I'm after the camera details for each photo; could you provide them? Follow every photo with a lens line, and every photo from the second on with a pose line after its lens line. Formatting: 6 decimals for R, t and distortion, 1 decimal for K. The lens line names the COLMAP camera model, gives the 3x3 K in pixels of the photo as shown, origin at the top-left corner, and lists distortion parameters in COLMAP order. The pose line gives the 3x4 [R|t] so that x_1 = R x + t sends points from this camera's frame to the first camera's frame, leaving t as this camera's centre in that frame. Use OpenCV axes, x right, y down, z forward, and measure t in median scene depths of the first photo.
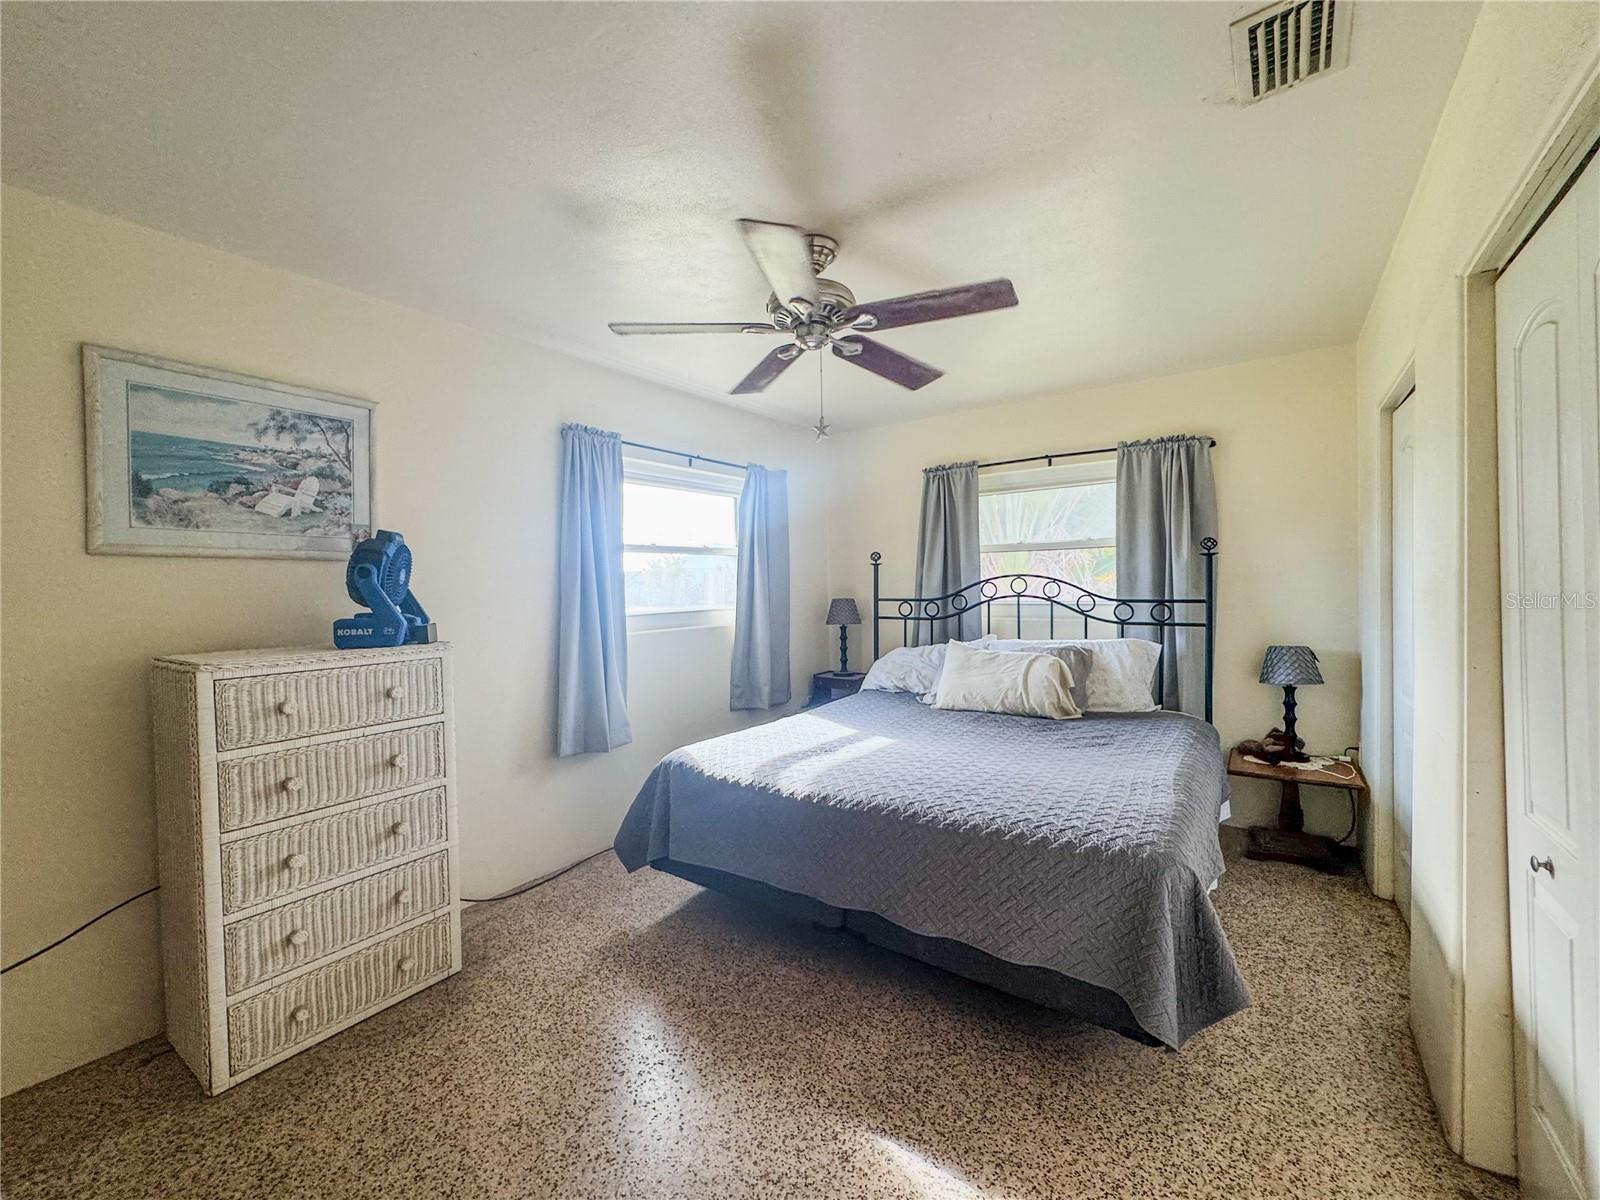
lens RADIAL K [[645.3, 0, 795.0], [0, 645.3, 600.7], [0, 0, 1]] dist [-0.001266, 0.000558]
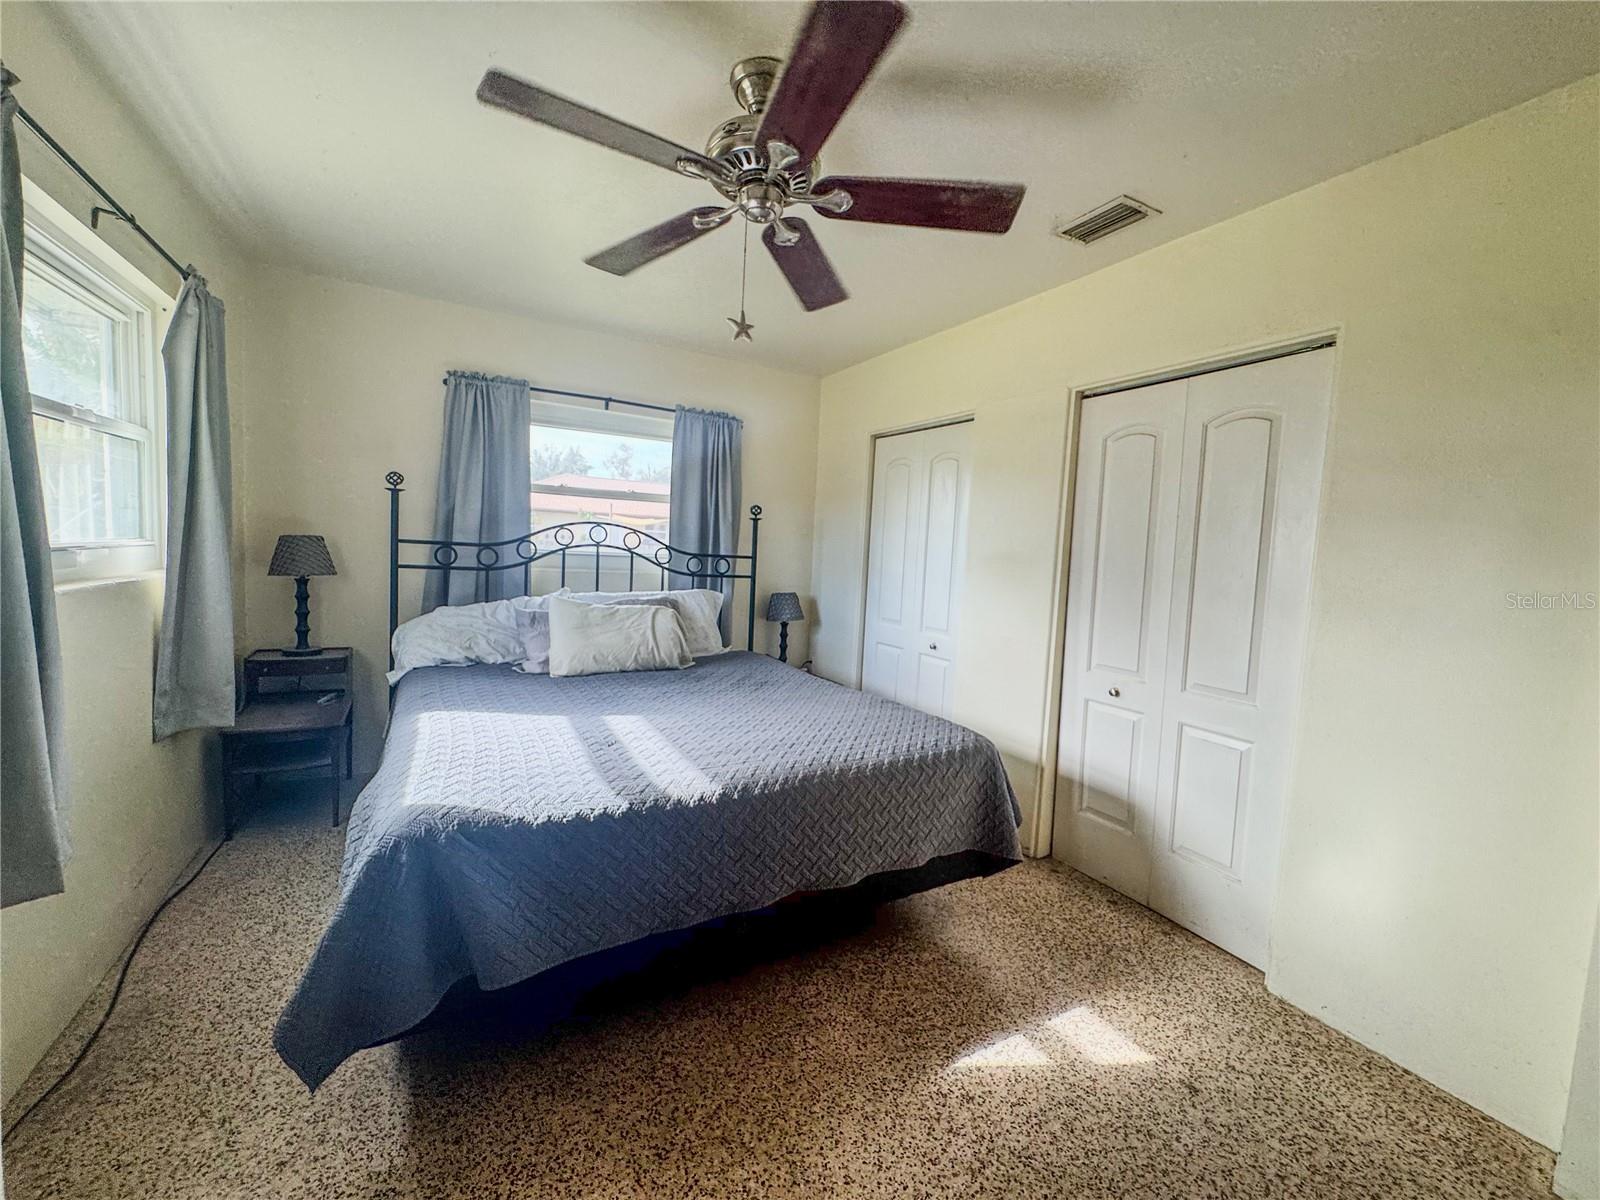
lens RADIAL K [[645.3, 0, 804.2], [0, 645.3, 600.0], [0, 0, 1]] dist [-0.001266, 0.000558]
pose [[0.415068, -0.033410, 0.909177, -0.428699], [-0.036069, 0.997936, 0.053138, 0.012598], [-0.909075, -0.054849, 0.413006, 0.392069]]
